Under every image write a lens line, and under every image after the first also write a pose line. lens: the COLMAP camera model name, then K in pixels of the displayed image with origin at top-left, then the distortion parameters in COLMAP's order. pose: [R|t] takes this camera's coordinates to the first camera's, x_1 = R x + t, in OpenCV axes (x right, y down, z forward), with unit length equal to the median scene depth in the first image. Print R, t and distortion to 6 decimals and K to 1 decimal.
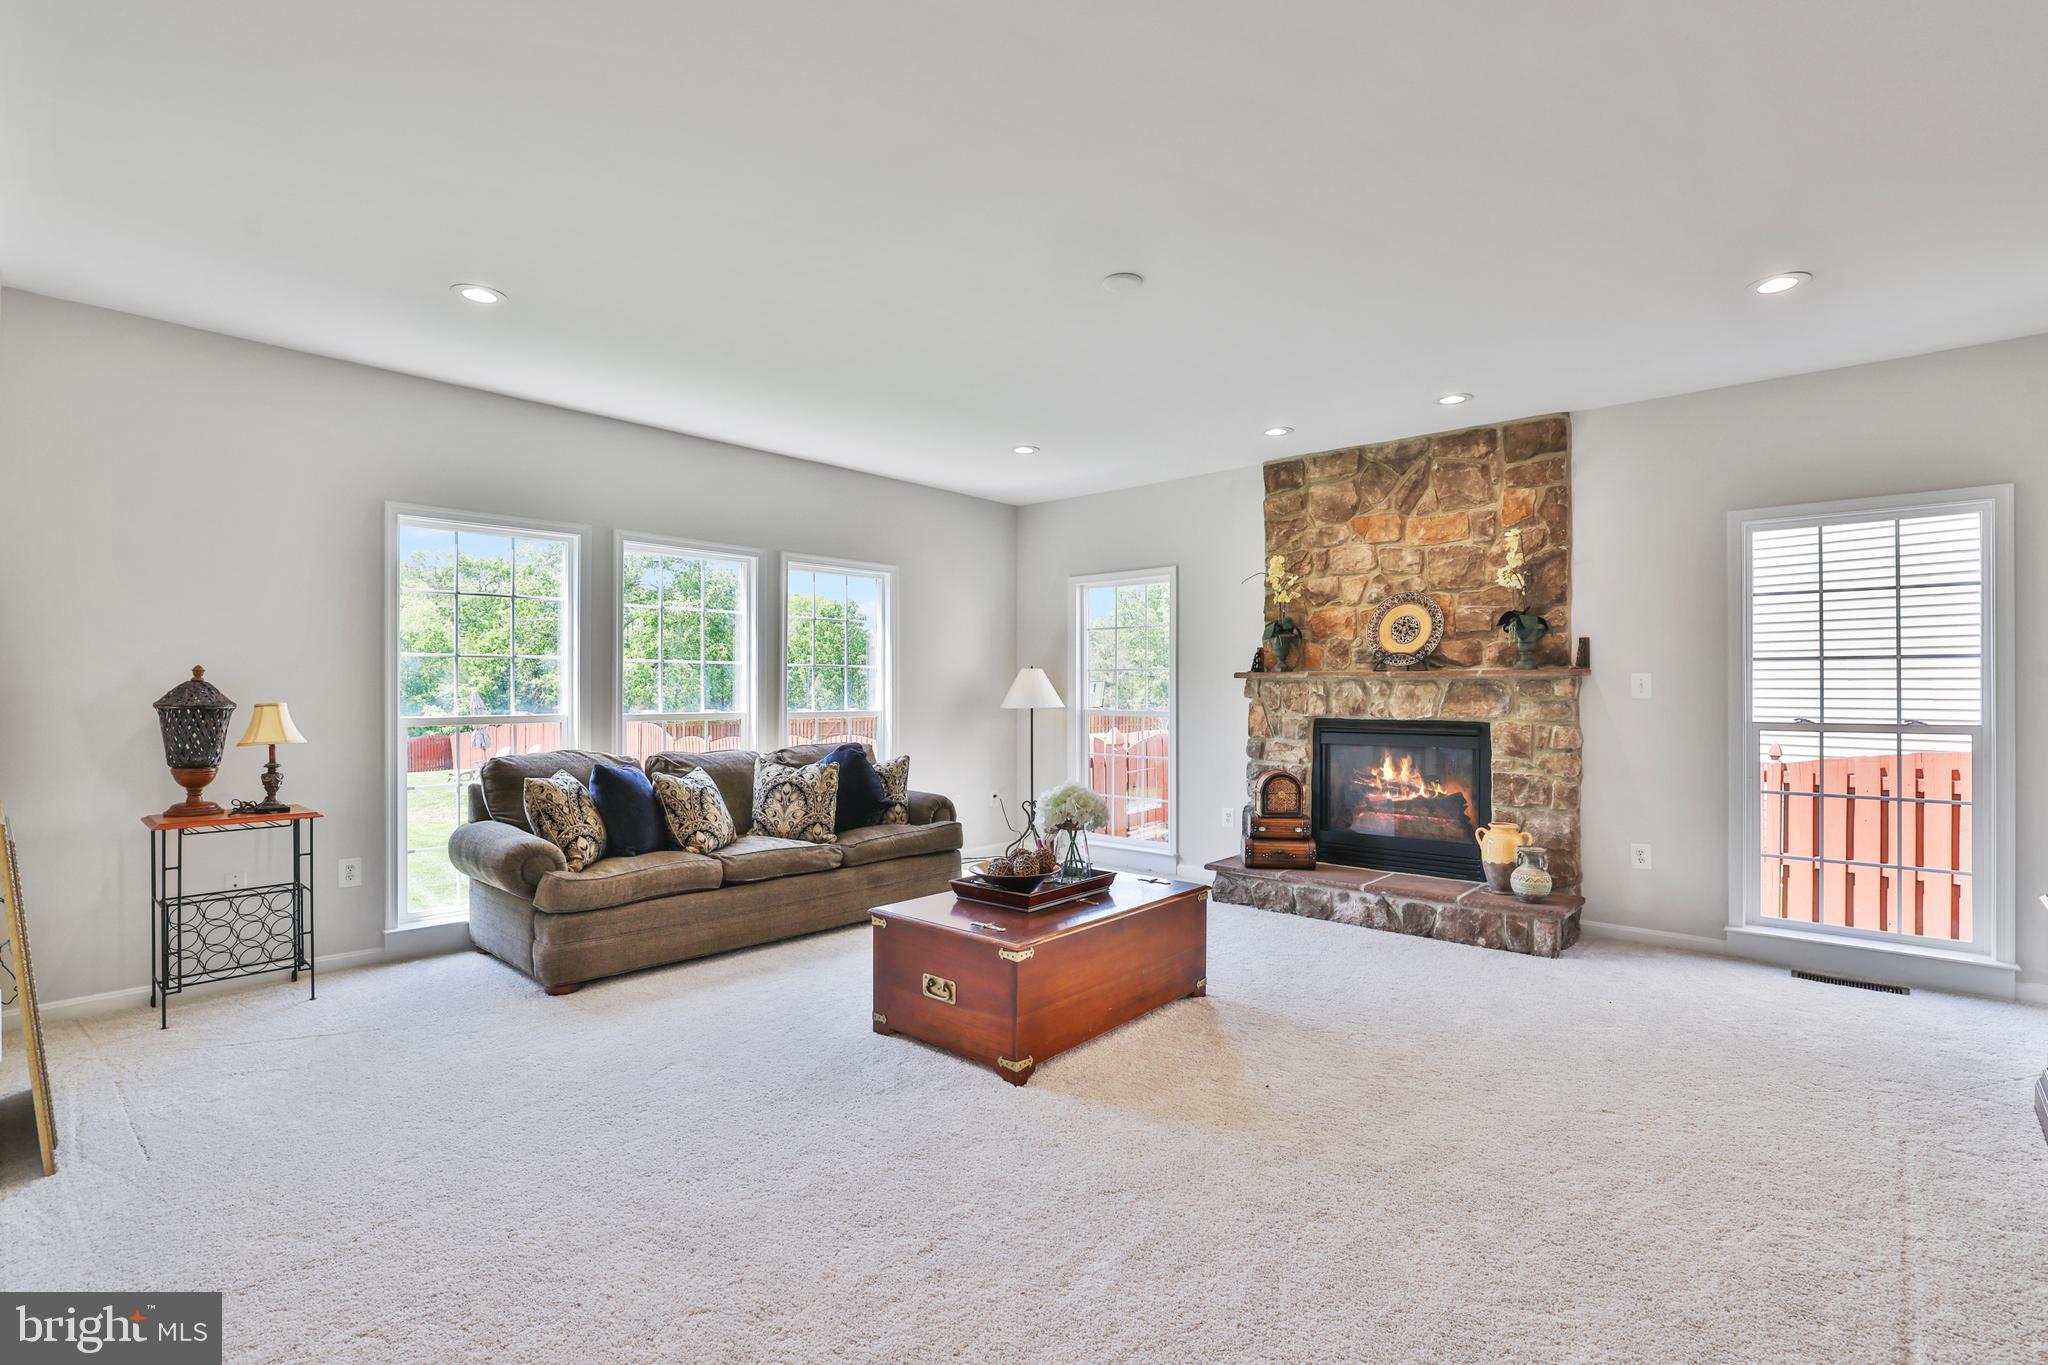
lens RADIAL K [[957.3, 0, 984.6], [0, 957.3, 672.8], [0, 0, 1]] dist [-0.054321, 0.018021]
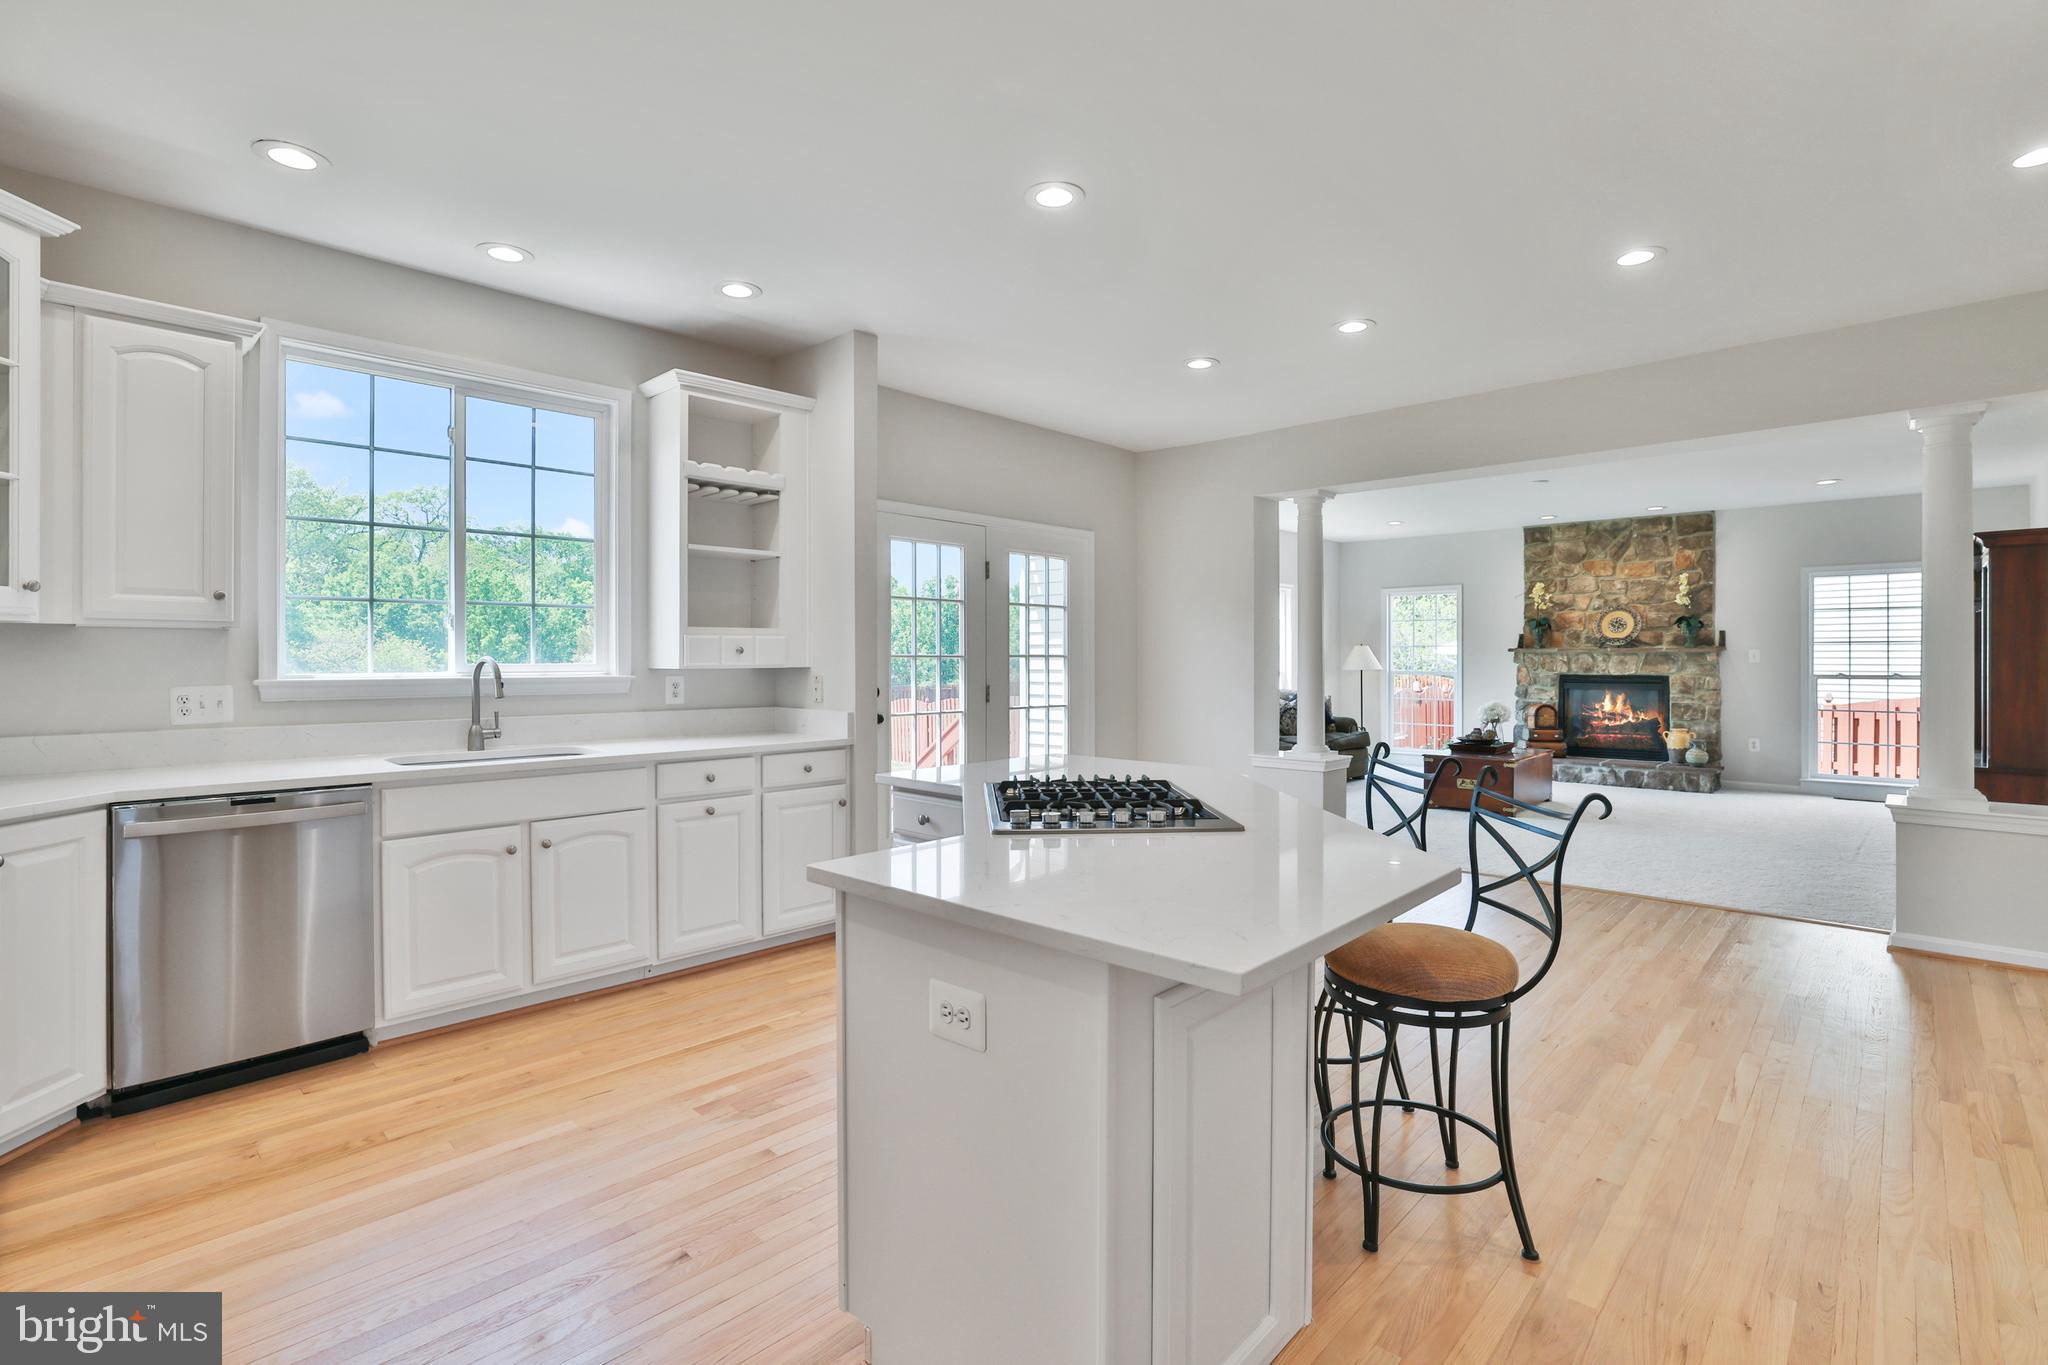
lens RADIAL K [[945.2, 0, 1016.7], [0, 945.2, 646.9], [0, 0, 1]] dist [-0.039976, 0.015597]
pose [[0.999800, -0.000321, -0.019998, -0.691357], [0.000430, 0.999985, 0.005461, -0.014688], [0.019996, -0.005468, 0.999785, -0.833472]]
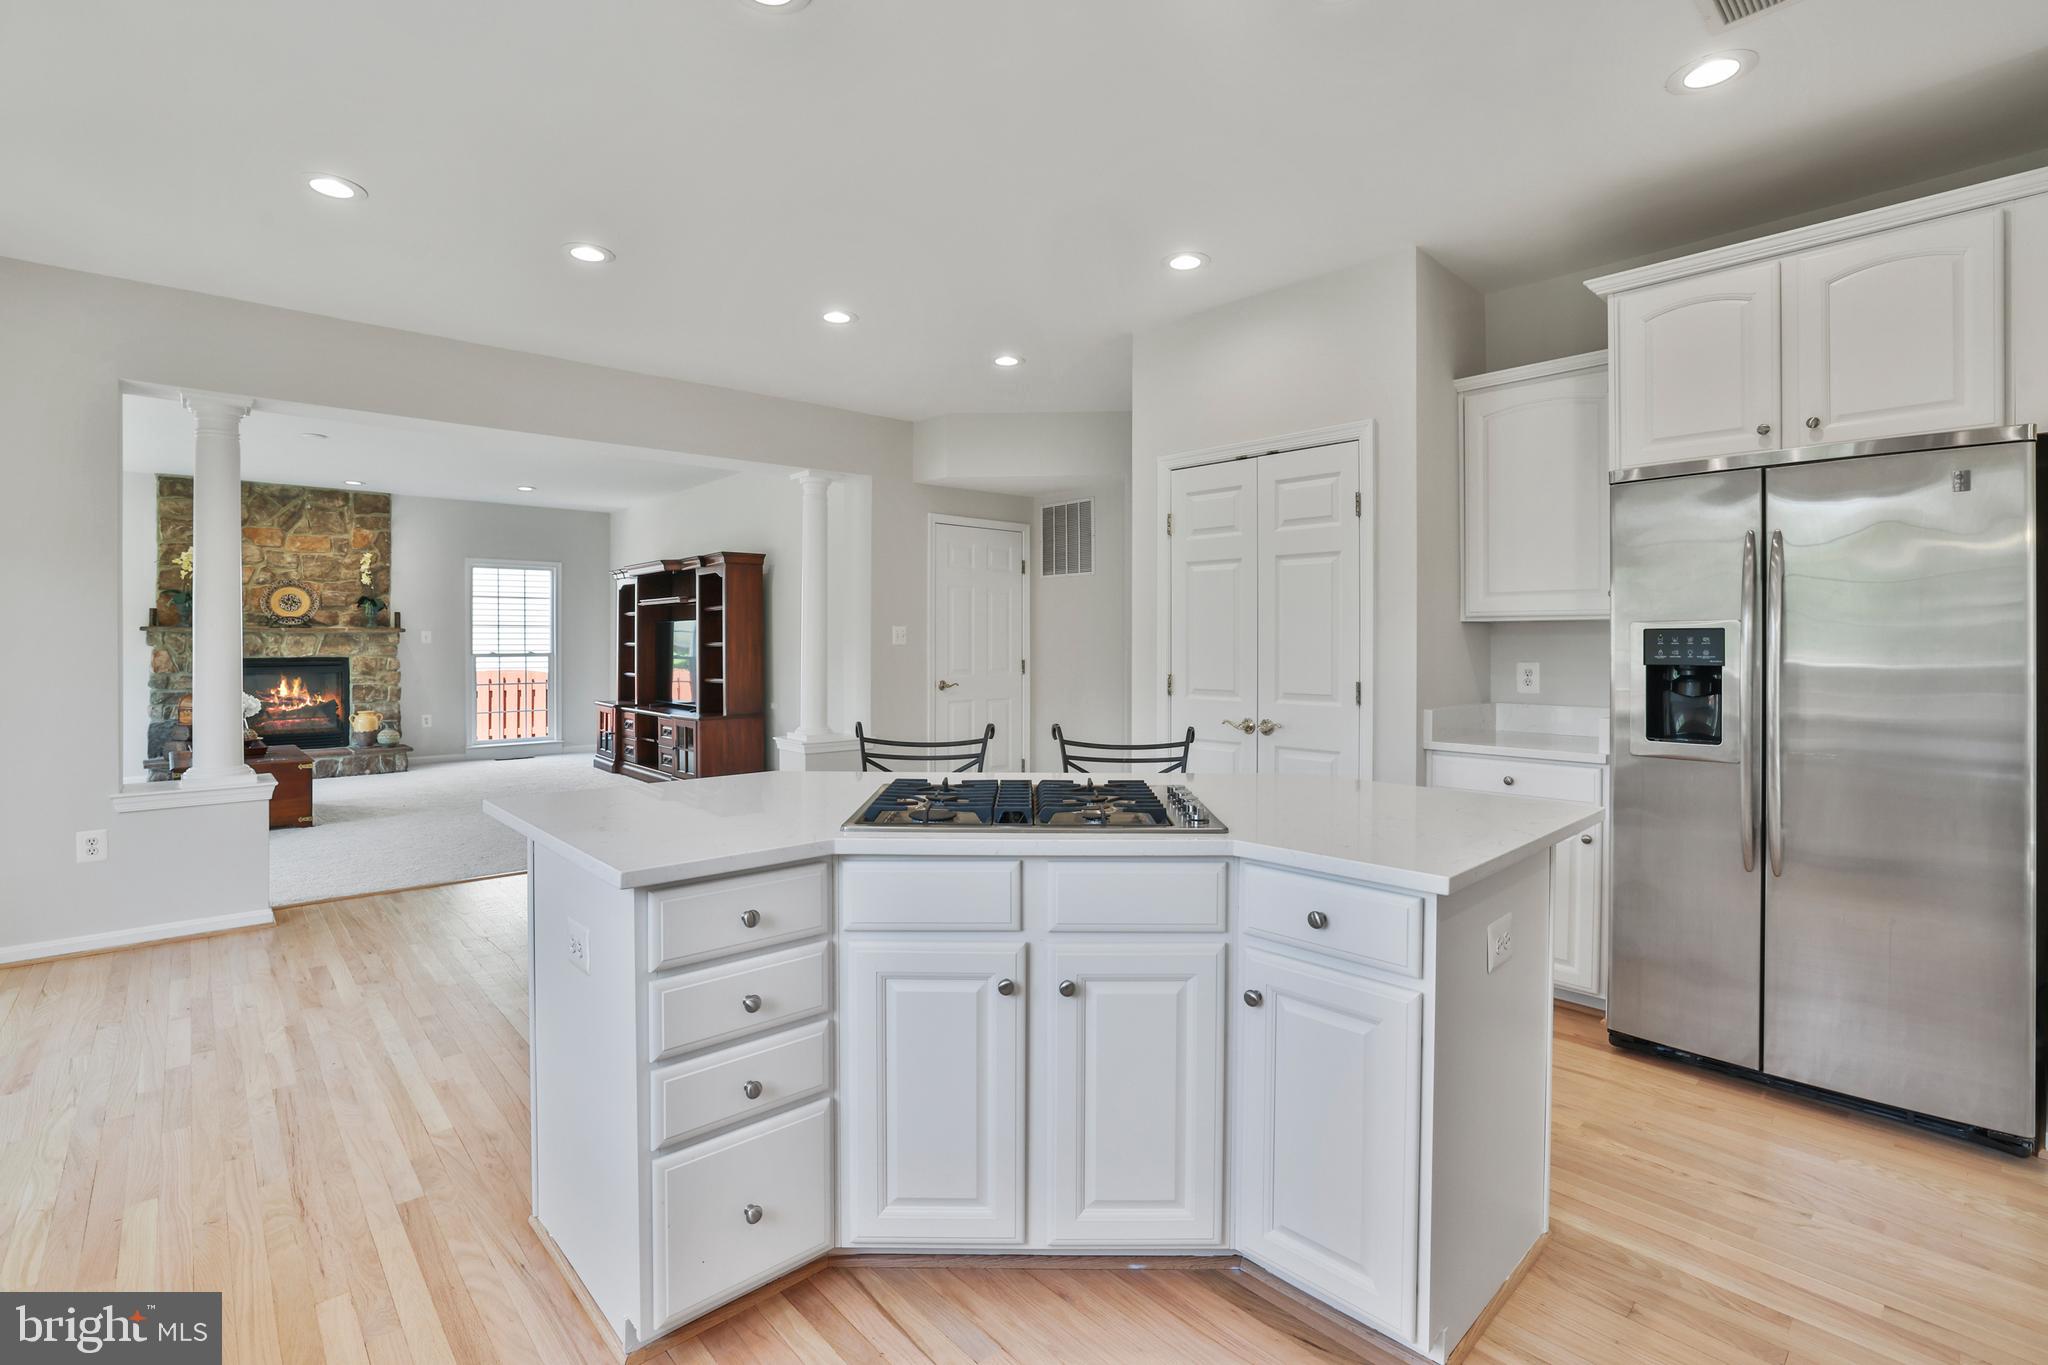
lens RADIAL K [[945.2, 0, 1016.7], [0, 945.2, 646.9], [0, 0, 1]] dist [-0.039976, 0.015597]
pose [[0.091607, -0.008139, 0.995762, -1.074026], [-0.017882, 0.999792, 0.009817, -0.007419], [-0.995635, -0.018706, 0.091442, -0.416579]]
